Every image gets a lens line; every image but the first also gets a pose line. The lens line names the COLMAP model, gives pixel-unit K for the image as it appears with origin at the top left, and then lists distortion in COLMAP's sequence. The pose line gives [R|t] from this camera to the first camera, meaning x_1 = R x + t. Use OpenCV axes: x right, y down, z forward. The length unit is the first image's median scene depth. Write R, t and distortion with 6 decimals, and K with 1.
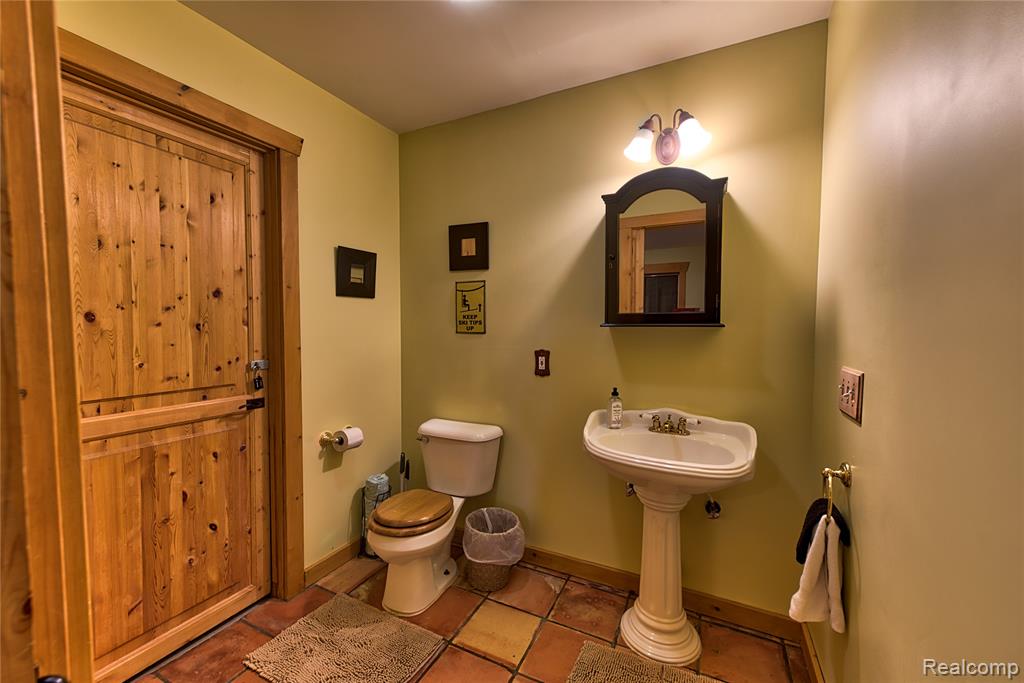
lens RADIAL K [[412.4, 0, 512.2], [0, 412.4, 340.1], [0, 0, 1]] dist [0.008303, -0.001668]
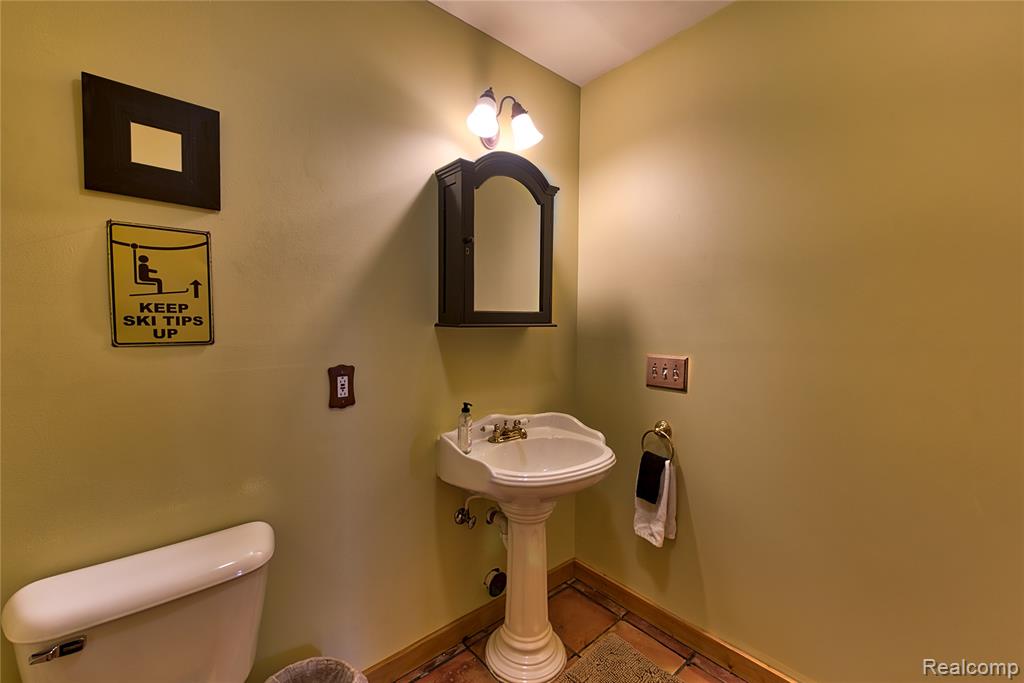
lens RADIAL K [[412.4, 0, 512.9], [0, 412.4, 340.9], [0, 0, 1]] dist [0.008303, -0.001668]
pose [[0.391056, -0.039996, 0.919497, -0.372911], [0.032979, 0.999023, 0.029429, -0.021847], [-0.919776, 0.018815, 0.391993, 0.488094]]
